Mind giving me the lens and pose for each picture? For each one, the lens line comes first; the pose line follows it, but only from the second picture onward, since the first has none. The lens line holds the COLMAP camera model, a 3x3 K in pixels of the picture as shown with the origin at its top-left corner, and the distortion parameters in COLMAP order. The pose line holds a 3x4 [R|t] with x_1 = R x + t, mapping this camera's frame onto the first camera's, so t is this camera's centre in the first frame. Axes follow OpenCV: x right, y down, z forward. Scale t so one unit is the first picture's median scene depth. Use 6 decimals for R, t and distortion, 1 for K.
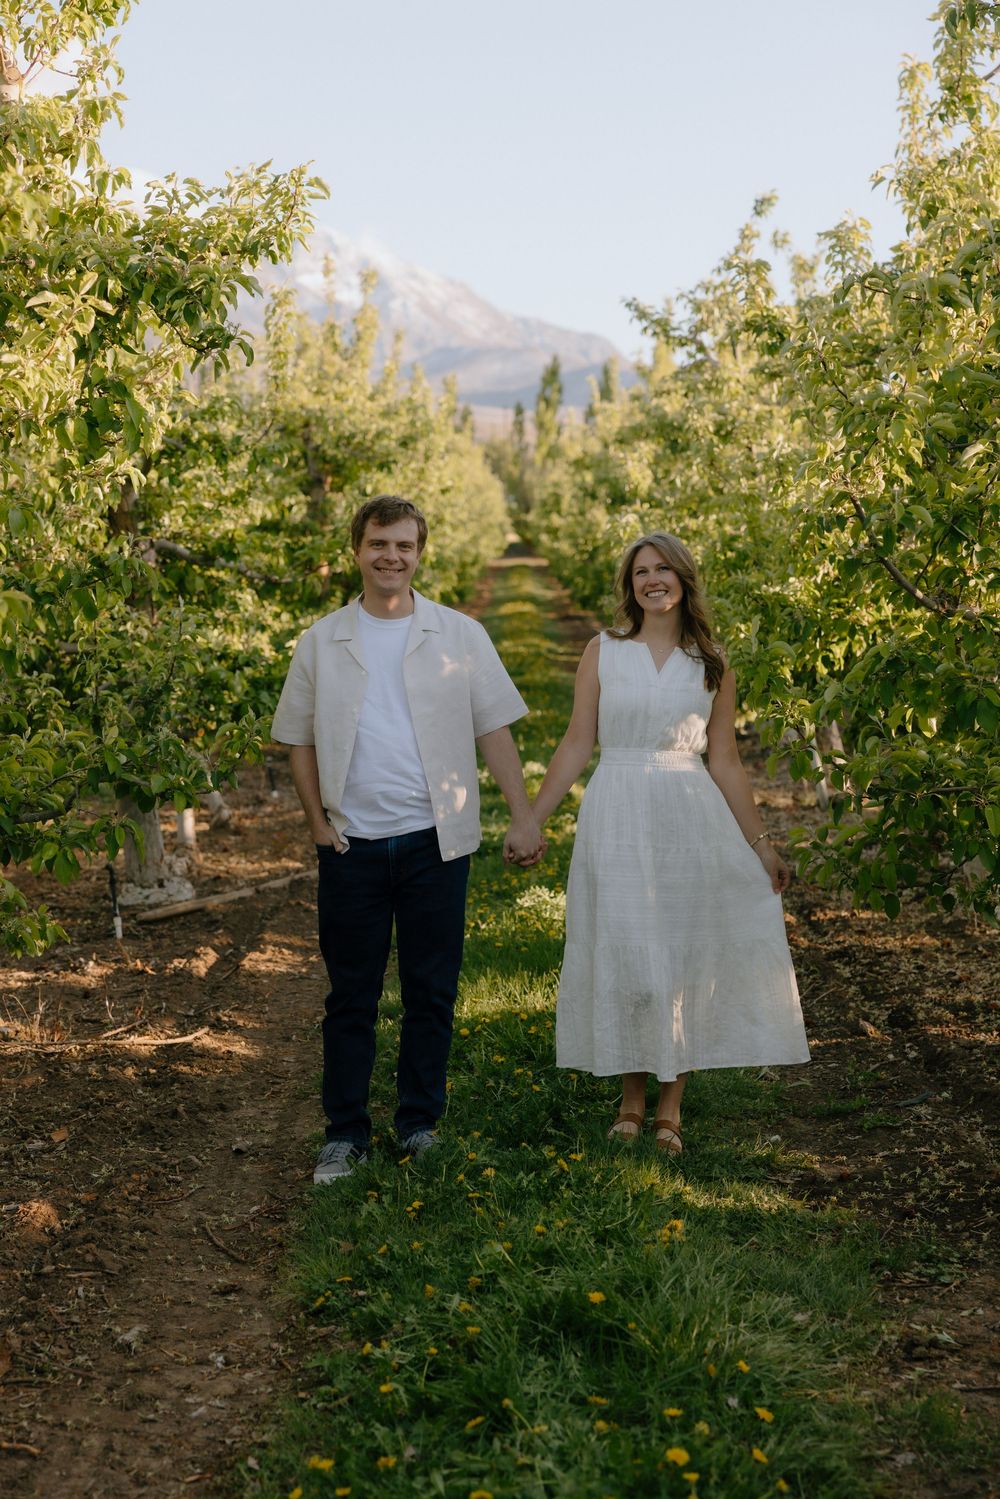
lens RADIAL K [[2792.8, 0, 485.9], [0, 2792.8, 753.5], [0, 0, 1]] dist [0.030039, 0.000000]
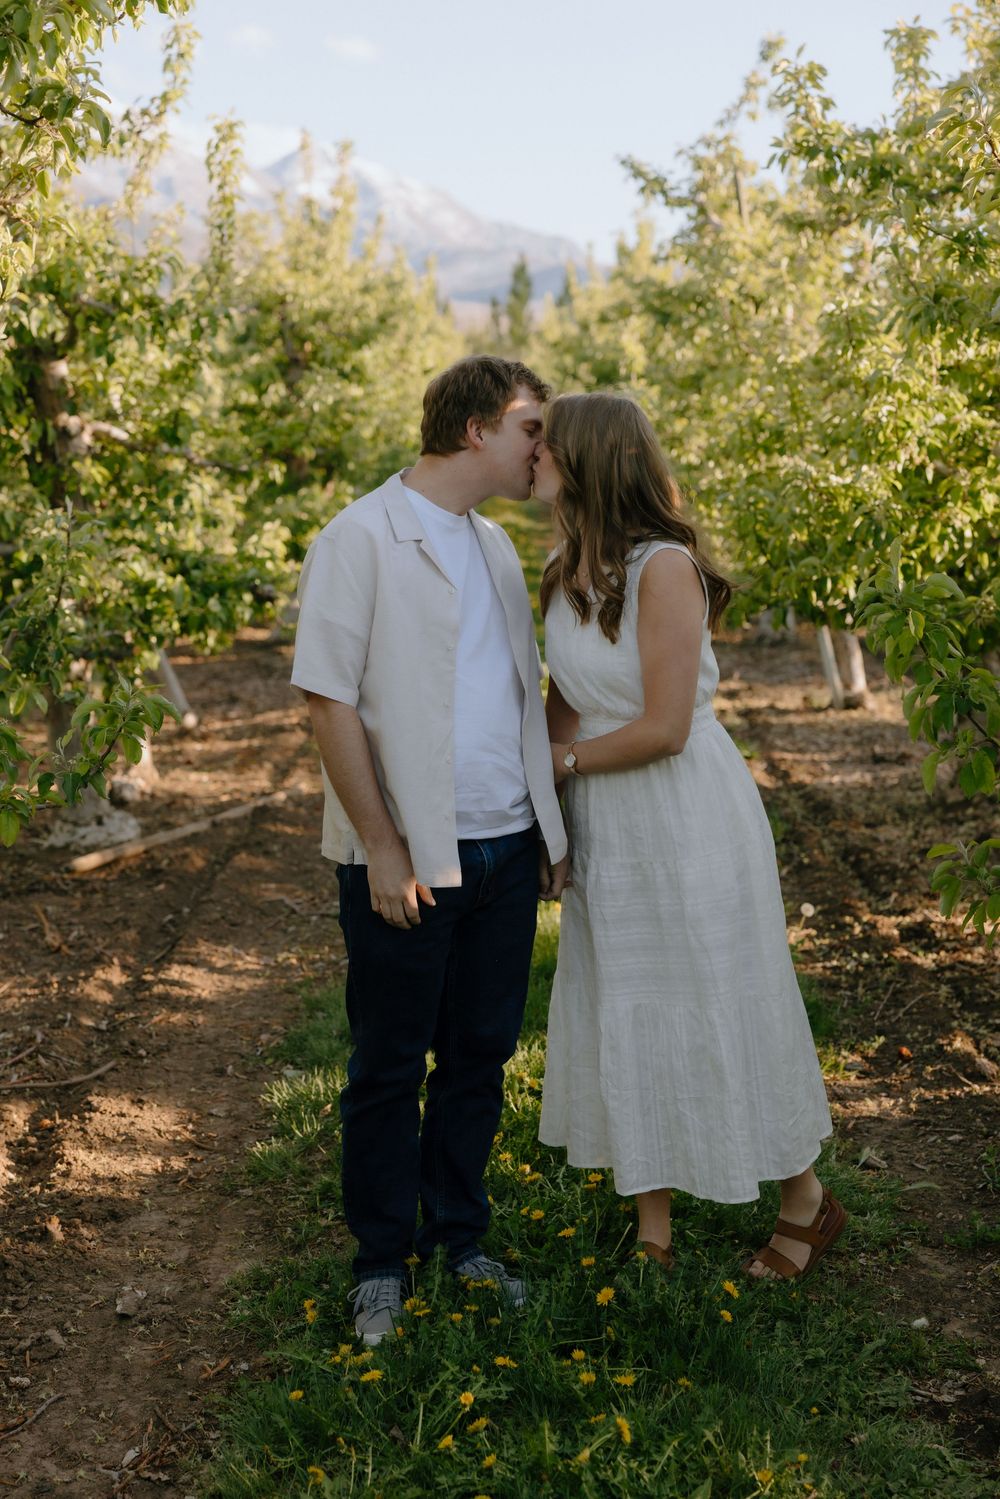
lens RADIAL K [[2464.7, 0, 457.8], [0, 2464.7, 756.0], [0, 0, 1]] dist [0.015422, 0.000000]
pose [[0.999969, -0.006622, -0.004288, -0.002100], [0.006861, 0.998269, 0.058404, -0.023458], [0.003894, -0.058431, 0.998284, 0.316258]]
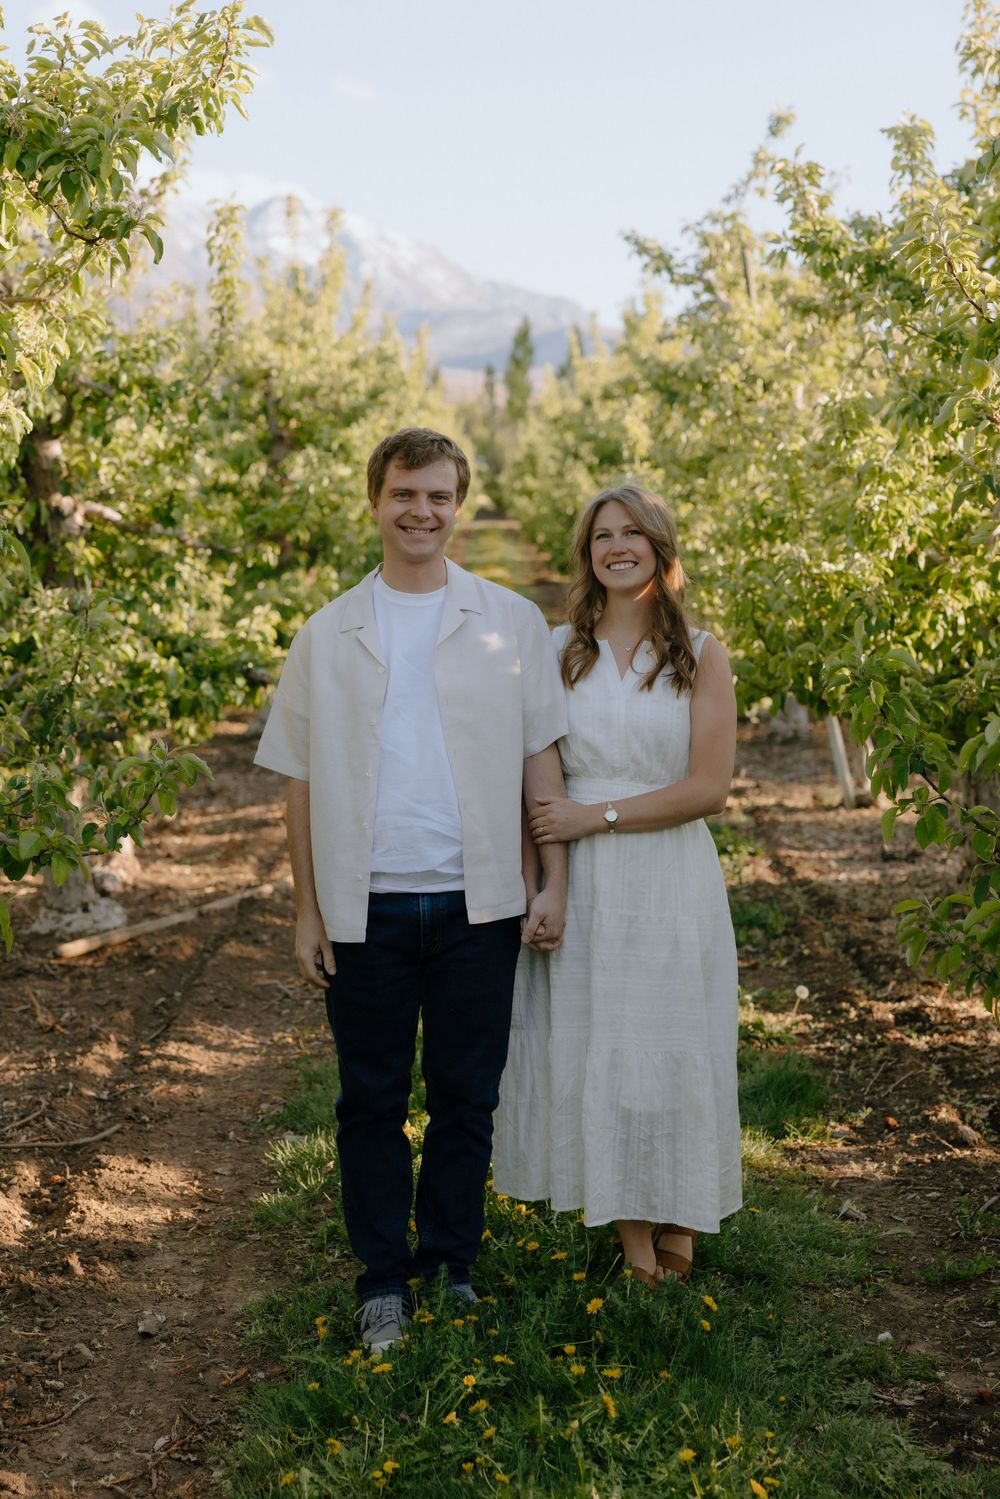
lens RADIAL K [[2778.0, 0, 424.5], [0, 2778.0, 714.9], [0, 0, 1]] dist [0.019672, 0.000000]
pose [[0.999938, 0.002953, -0.010739, -0.005946], [-0.002951, 0.999996, 0.000245, -0.016785], [0.010740, -0.000214, 0.999942, 0.210147]]
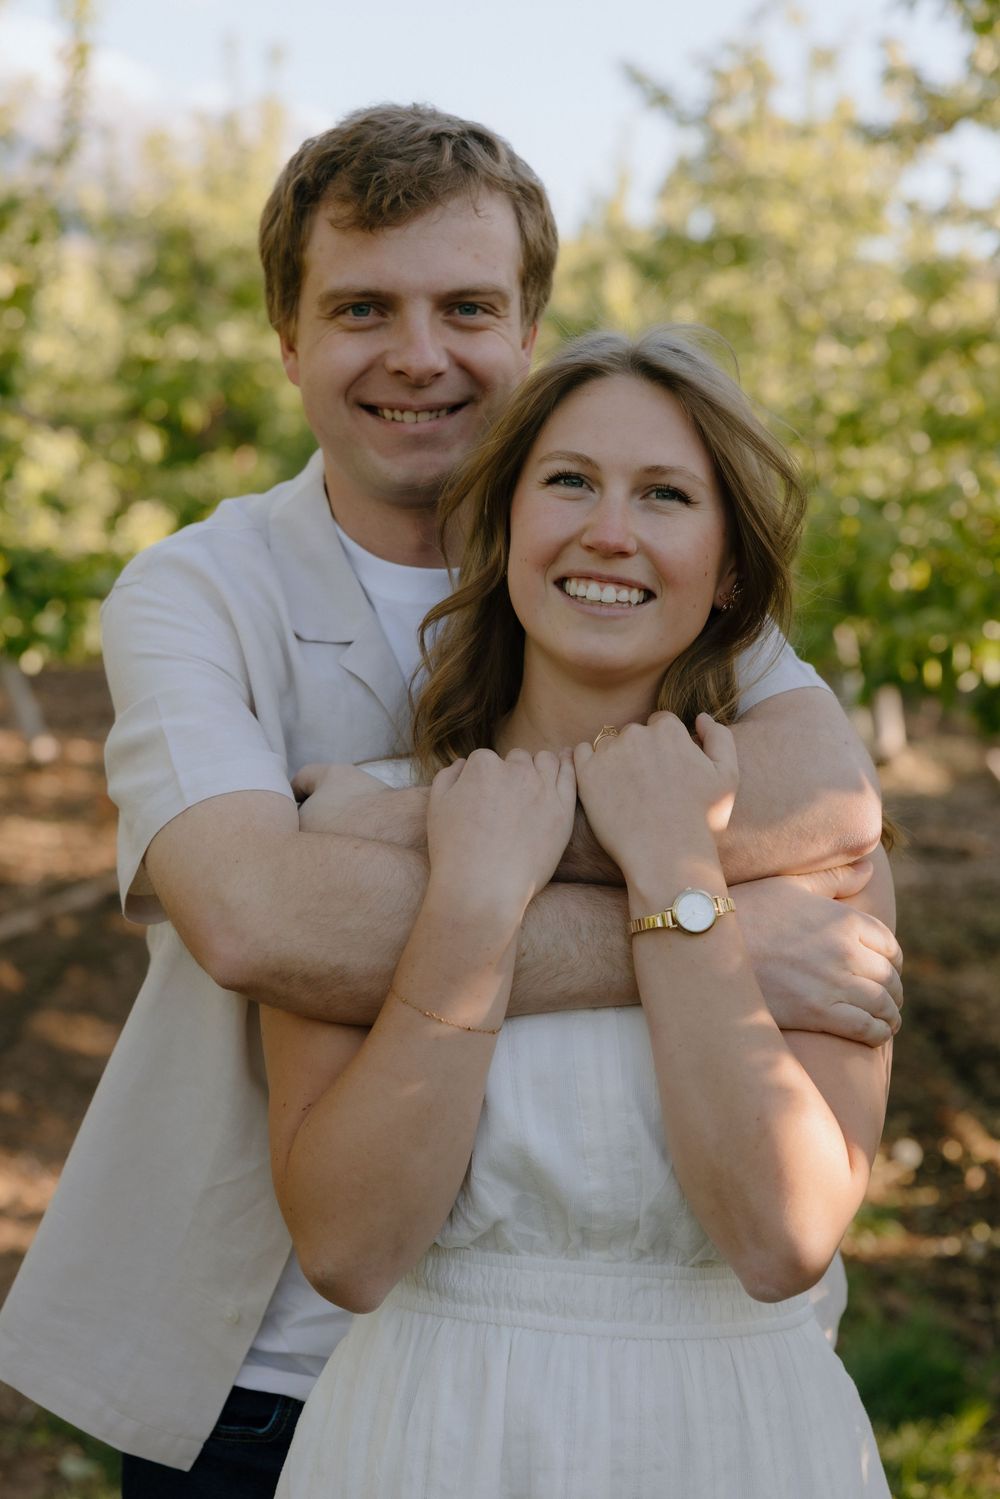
lens RADIAL K [[2535.5, 0, 497.0], [0, 2535.5, 754.2], [0, 0, 1]] dist [0.074424, 0.000000]
pose [[0.998668, 0.033521, 0.039227, -0.002876], [-0.036040, 0.997209, 0.065384, -0.042128], [-0.036926, -0.066710, 0.997089, 0.579100]]
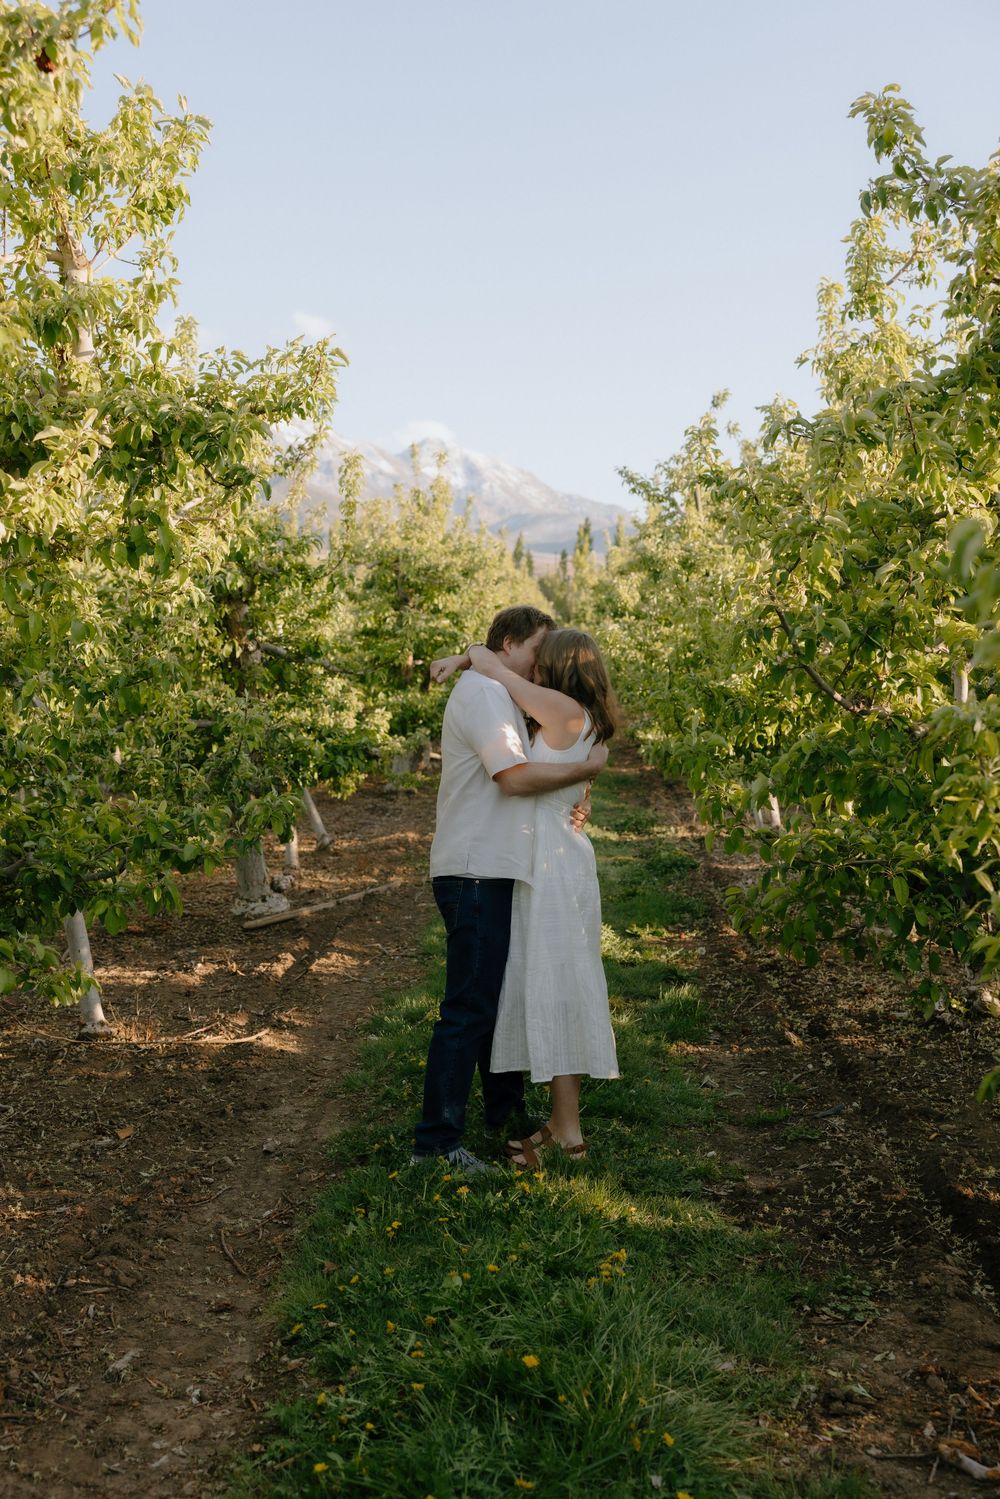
lens RADIAL K [[1827.6, 0, 467.1], [0, 1827.6, 778.7], [0, 0, 1]] dist [-0.000708, 0.000000]
pose [[0.999121, 0.003690, -0.041757, 0.023935], [-0.003715, 0.999993, -0.000511, -0.014882], [0.041755, 0.000666, 0.999128, 0.167963]]
